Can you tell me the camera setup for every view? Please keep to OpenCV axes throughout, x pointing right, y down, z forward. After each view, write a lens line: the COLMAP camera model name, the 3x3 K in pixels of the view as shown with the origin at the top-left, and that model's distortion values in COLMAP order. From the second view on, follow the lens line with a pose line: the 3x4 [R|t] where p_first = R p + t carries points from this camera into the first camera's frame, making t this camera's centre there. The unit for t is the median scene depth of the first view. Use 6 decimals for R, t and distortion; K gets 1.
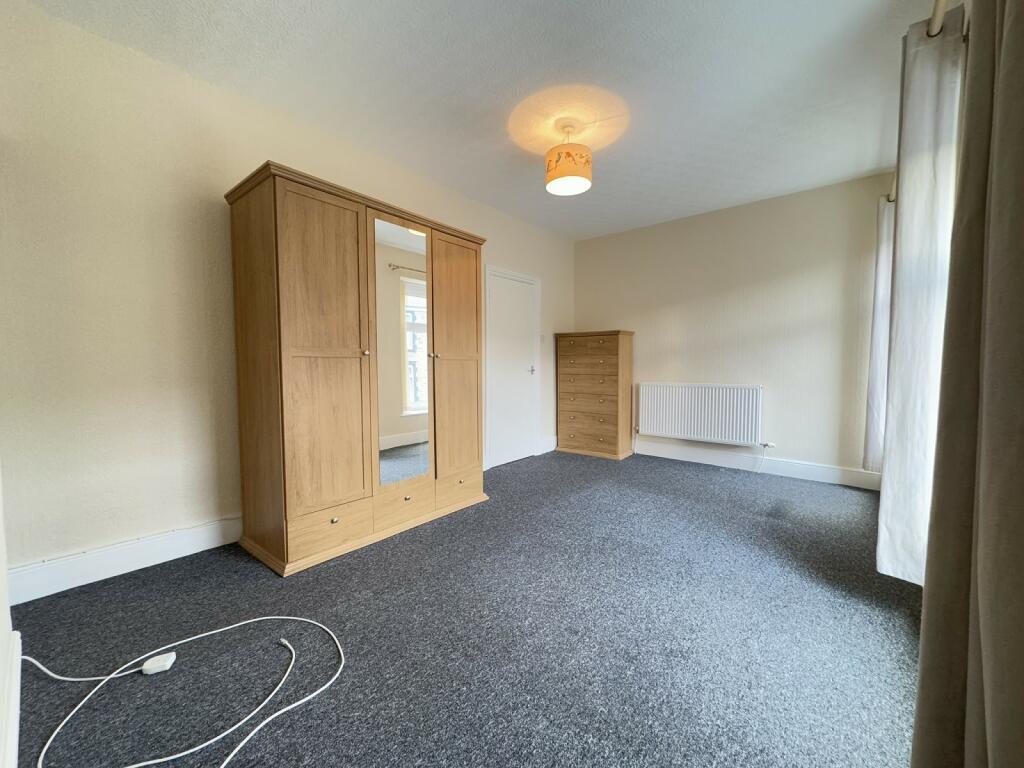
lens RADIAL K [[408.9, 0, 512.8], [0, 408.9, 386.0], [0, 0, 1]] dist [-0.002209, 0.000575]
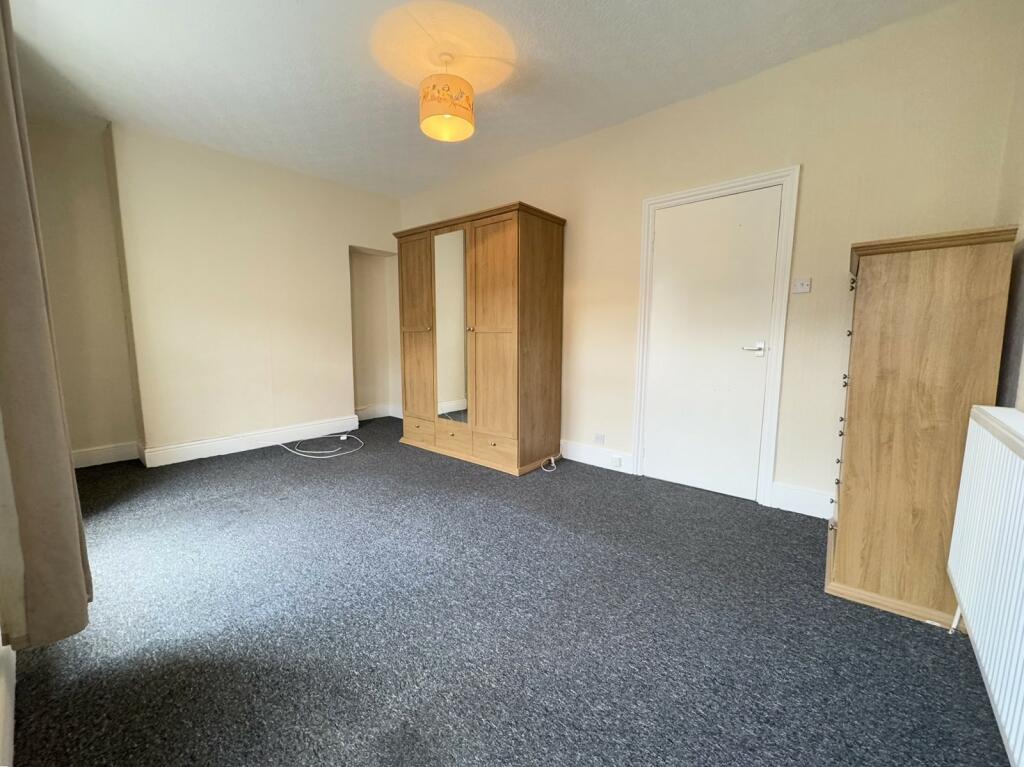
lens RADIAL K [[408.9, 0, 511.7], [0, 408.9, 385.8], [0, 0, 1]] dist [-0.002209, 0.000575]
pose [[-0.019669, 0.131616, -0.991106, 1.134302], [-0.053406, 0.989744, 0.132495, -0.084299], [0.998379, 0.055537, -0.012438, 1.269218]]
